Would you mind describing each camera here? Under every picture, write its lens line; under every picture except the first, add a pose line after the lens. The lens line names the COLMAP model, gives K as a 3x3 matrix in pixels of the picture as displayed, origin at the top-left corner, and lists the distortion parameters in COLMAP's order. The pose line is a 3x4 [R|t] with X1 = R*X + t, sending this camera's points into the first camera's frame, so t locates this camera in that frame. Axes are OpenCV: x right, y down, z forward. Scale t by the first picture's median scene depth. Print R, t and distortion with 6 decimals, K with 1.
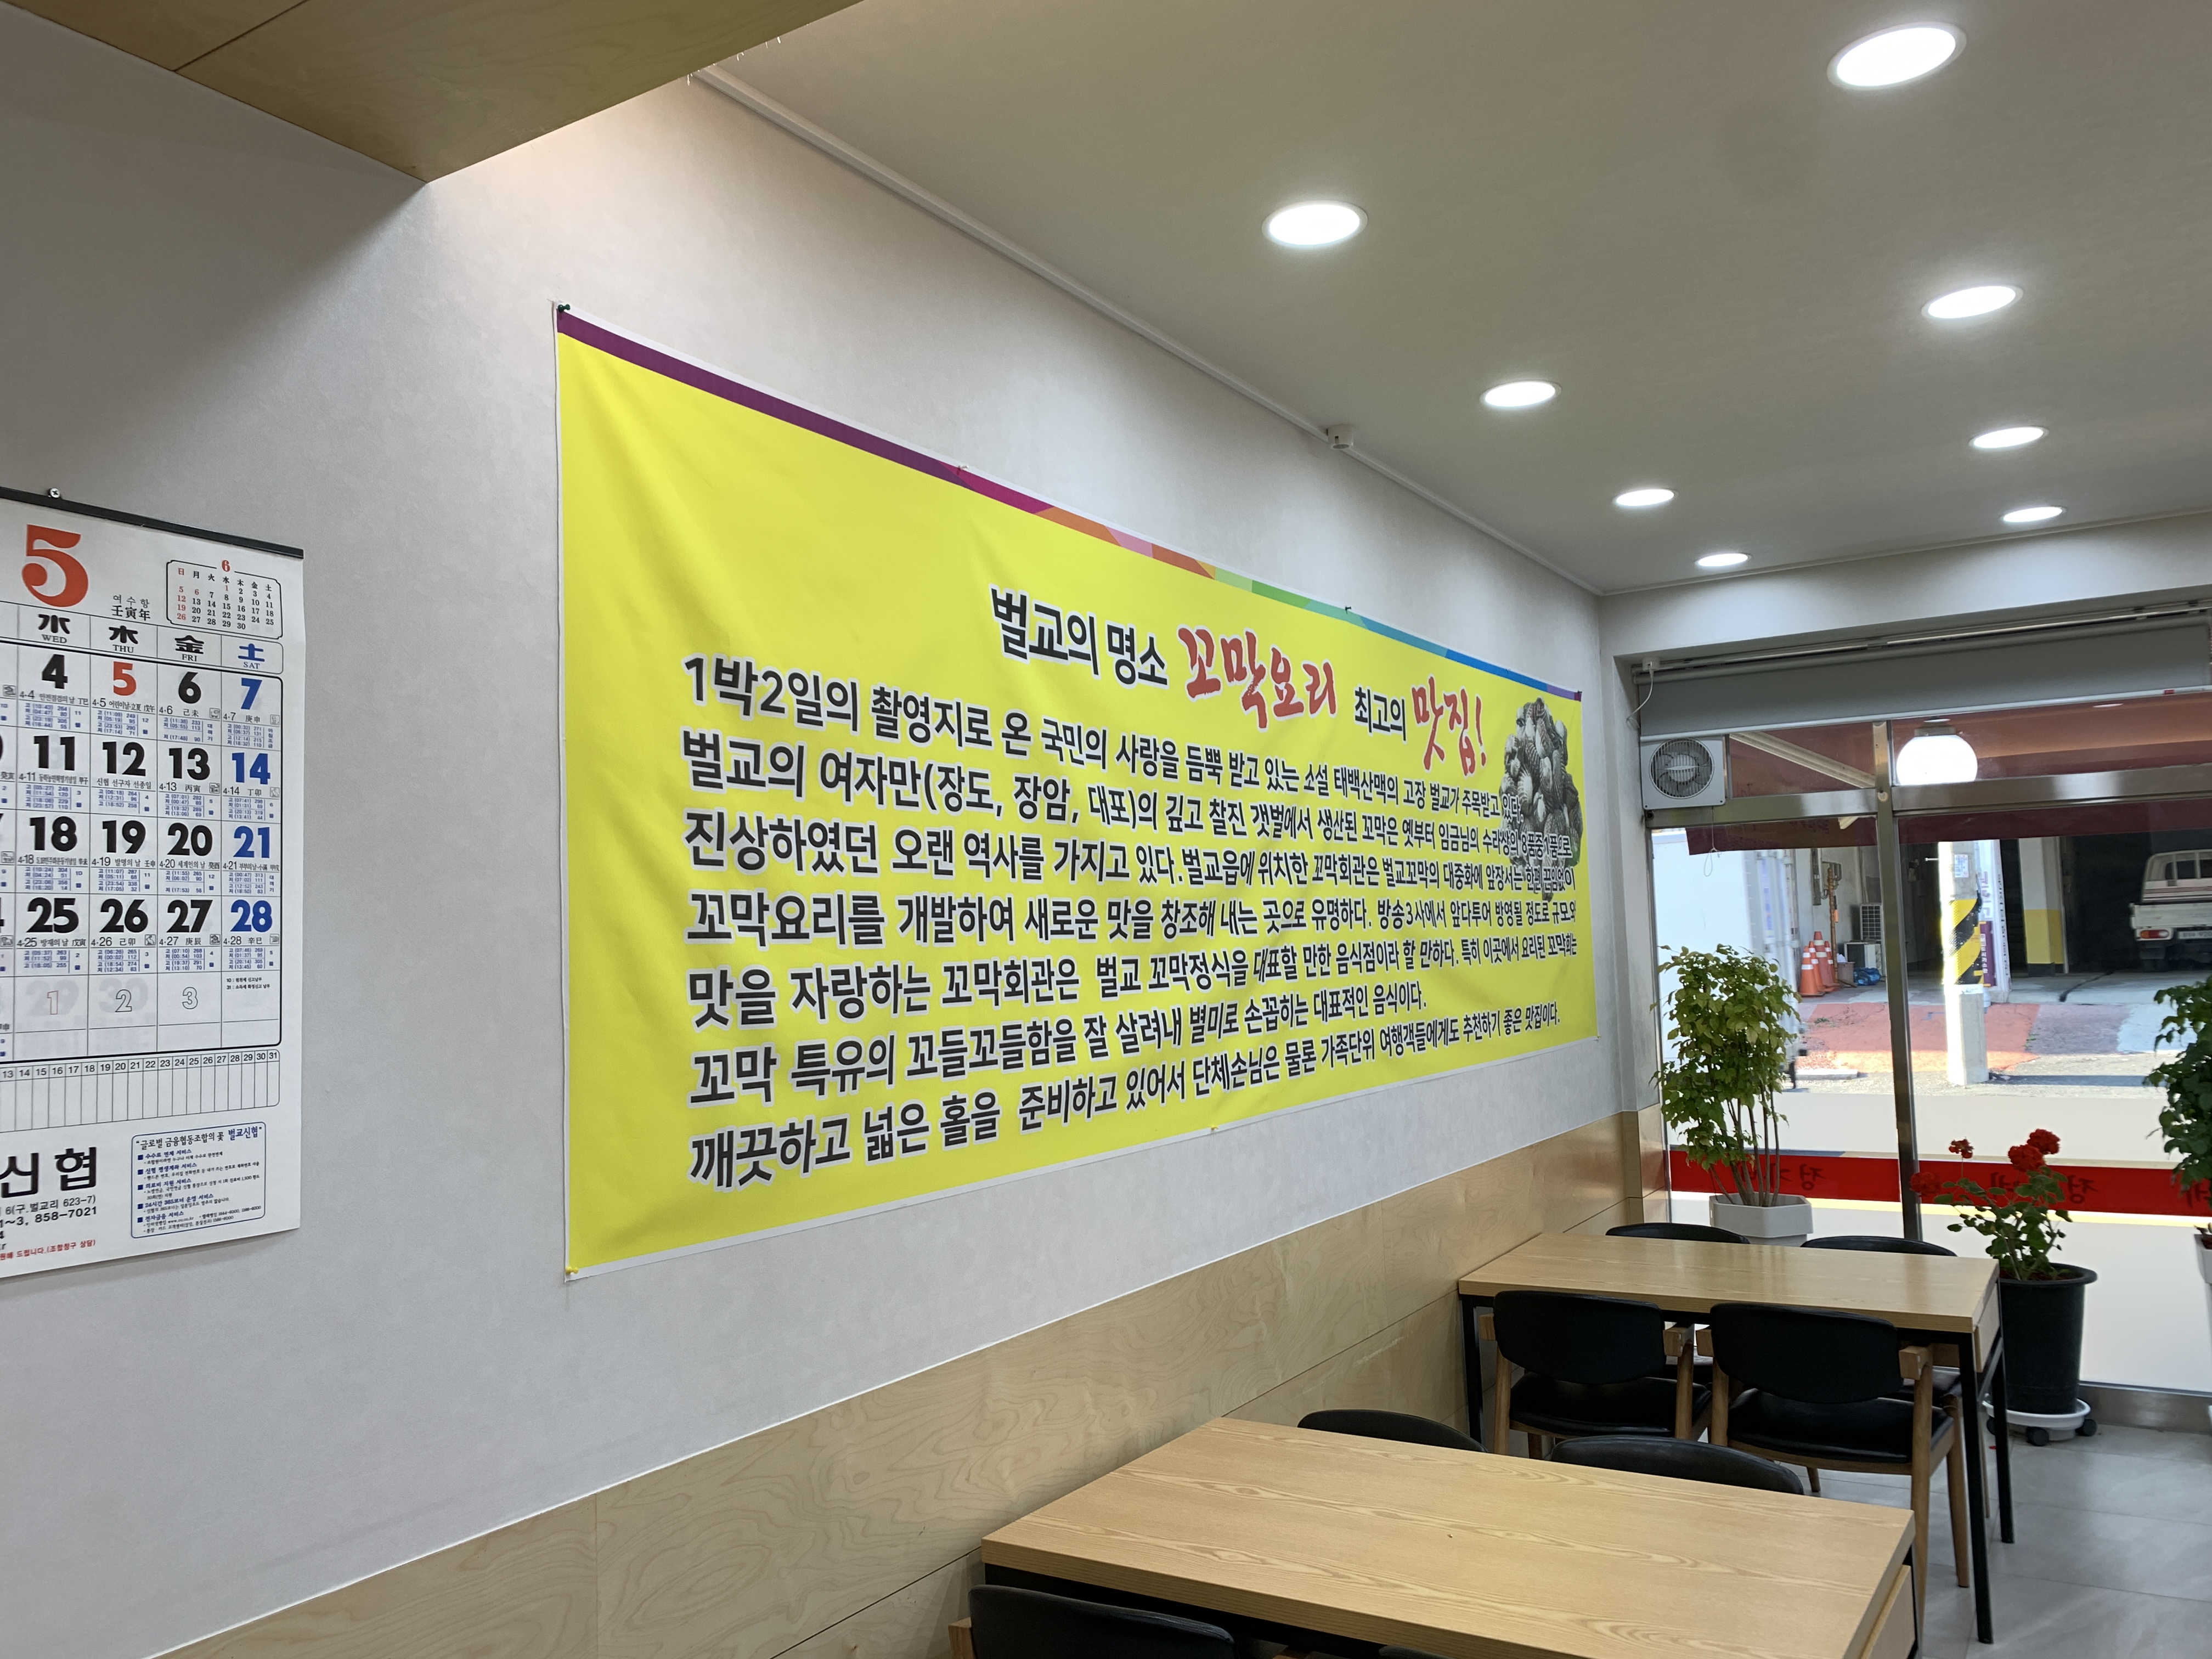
lens RADIAL K [[1674.5, 0, 1102.3], [0, 1674.5, 844.7], [0, 0, 1]] dist [-0.001499, -0.016096]
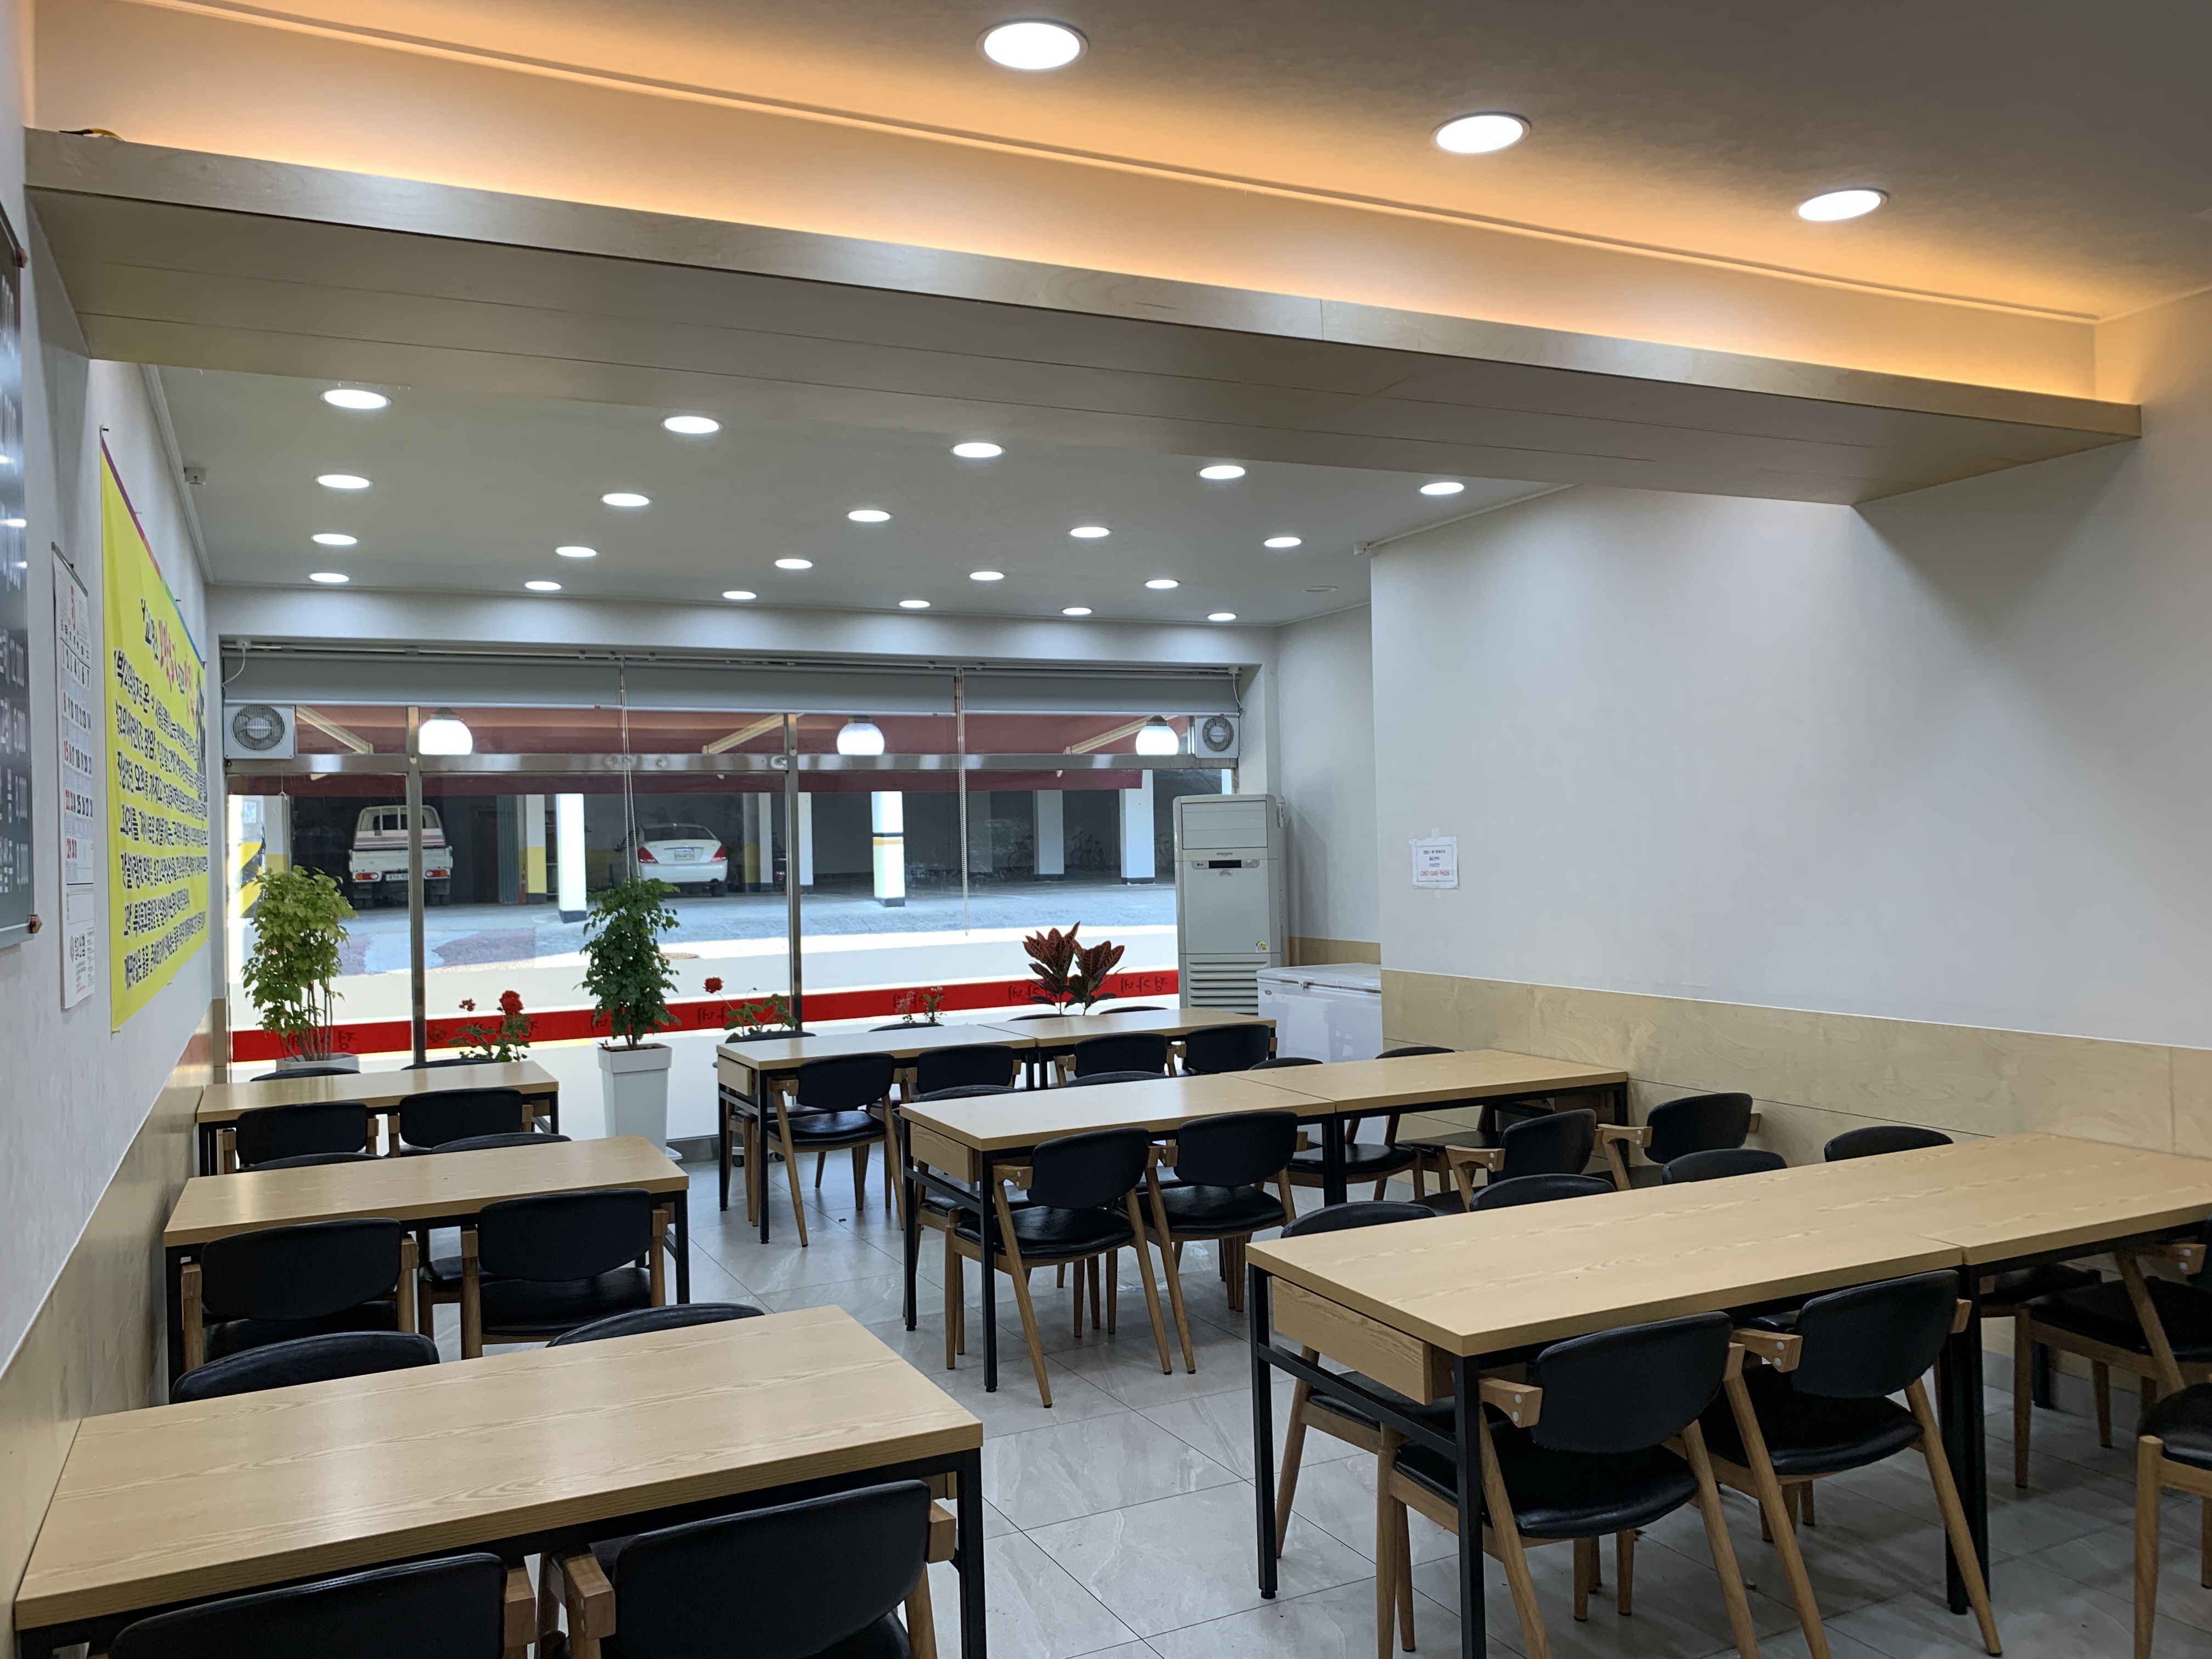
lens RADIAL K [[1674.5, 0, 1105.8], [0, 1674.5, 830.0], [0, 0, 1]] dist [-0.001499, -0.016096]
pose [[0.525551, 0.026563, 0.850347, -0.393180], [-0.045454, 0.998962, -0.003113, 0.006115], [-0.849547, -0.037015, 0.526213, -0.213667]]
